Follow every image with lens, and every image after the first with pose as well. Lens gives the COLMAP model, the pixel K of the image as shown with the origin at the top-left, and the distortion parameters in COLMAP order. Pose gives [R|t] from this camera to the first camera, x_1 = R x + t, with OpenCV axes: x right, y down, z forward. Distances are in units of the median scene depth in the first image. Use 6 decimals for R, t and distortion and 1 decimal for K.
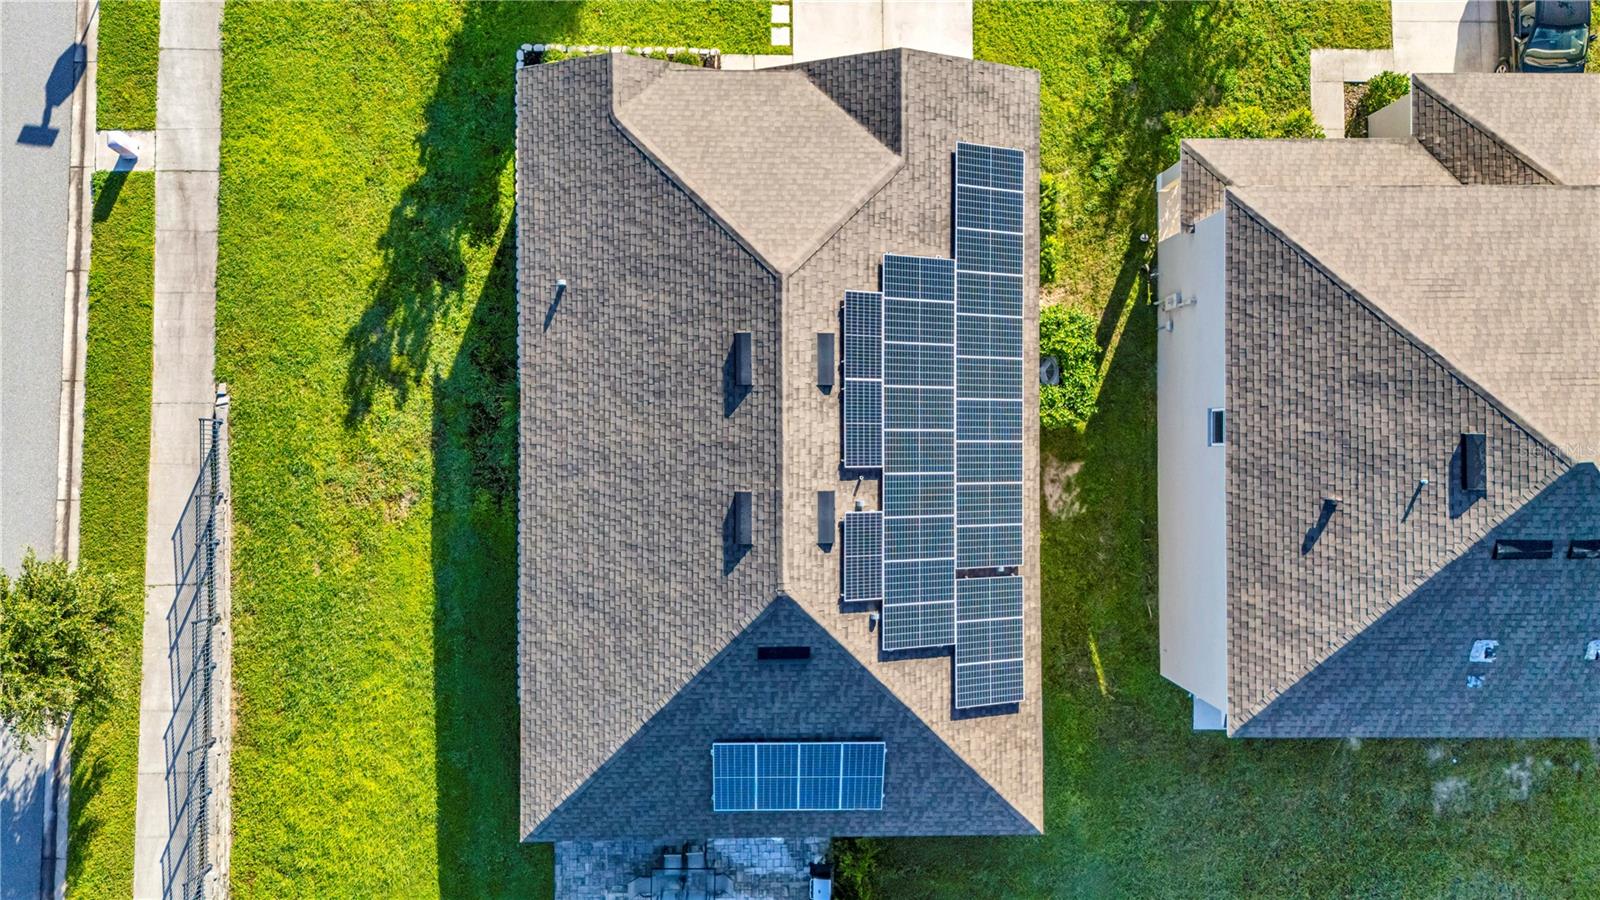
lens RADIAL K [[1215.4, 0, 800.0], [0, 1215.4, 450.0], [0, 0, 1]] dist [0.012586, 0.002863]
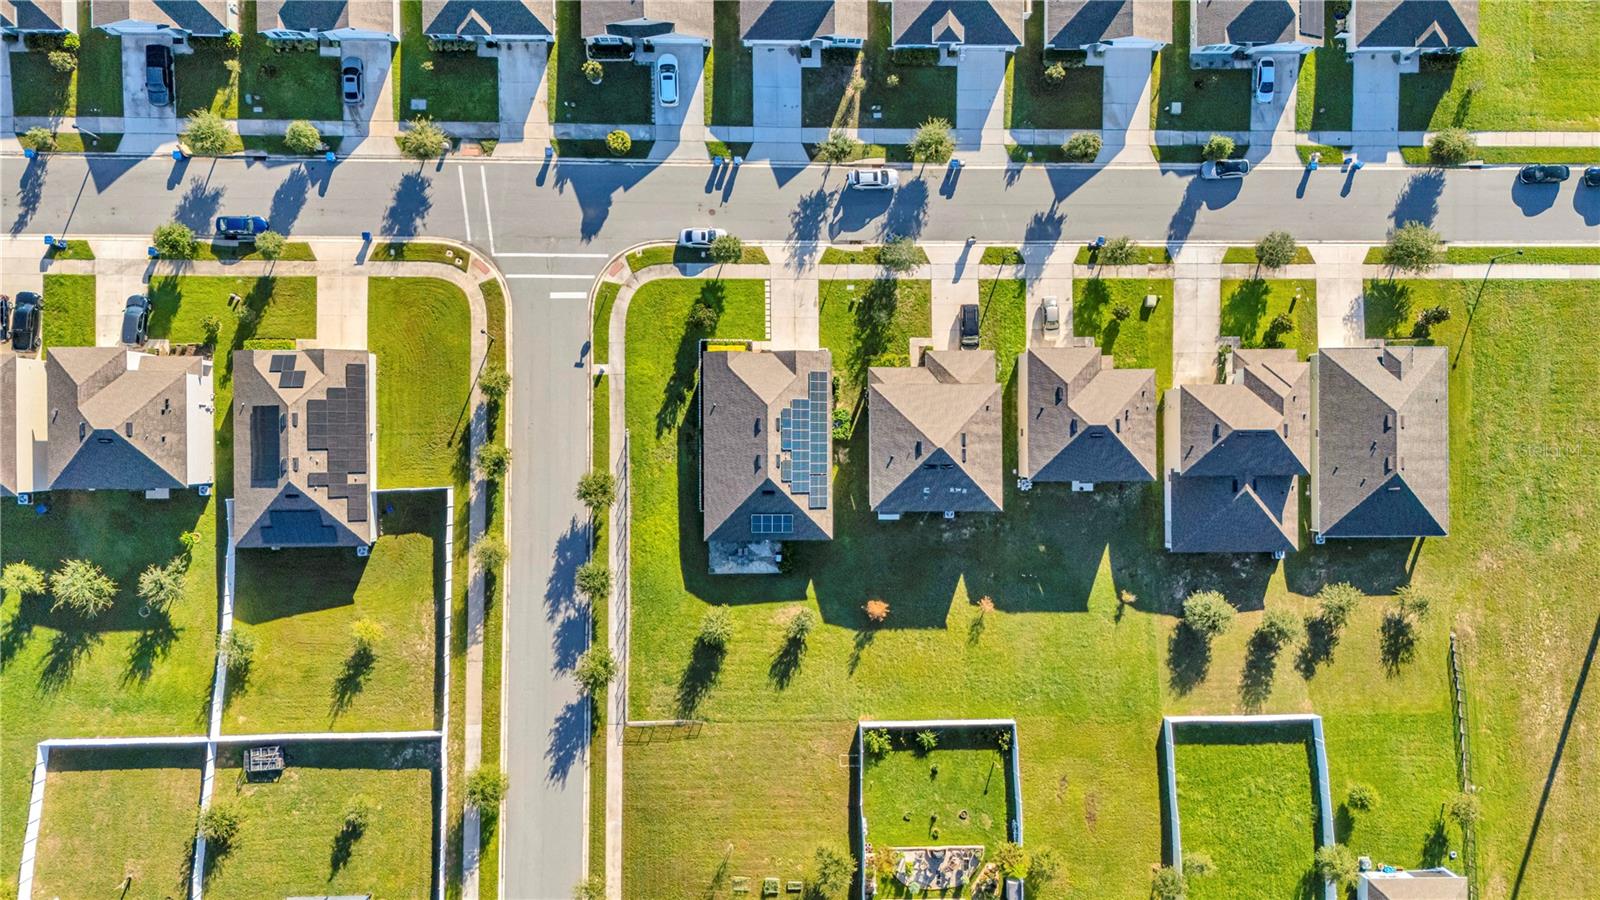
lens RADIAL K [[1215.4, 0, 800.0], [0, 1215.4, 450.0], [0, 0, 1]] dist [0.012586, 0.002863]
pose [[0.999996, -0.000696, 0.002566, 0.080403], [0.000680, 0.999980, 0.006269, -0.008548], [-0.002571, -0.006267, 0.999977, -3.039373]]
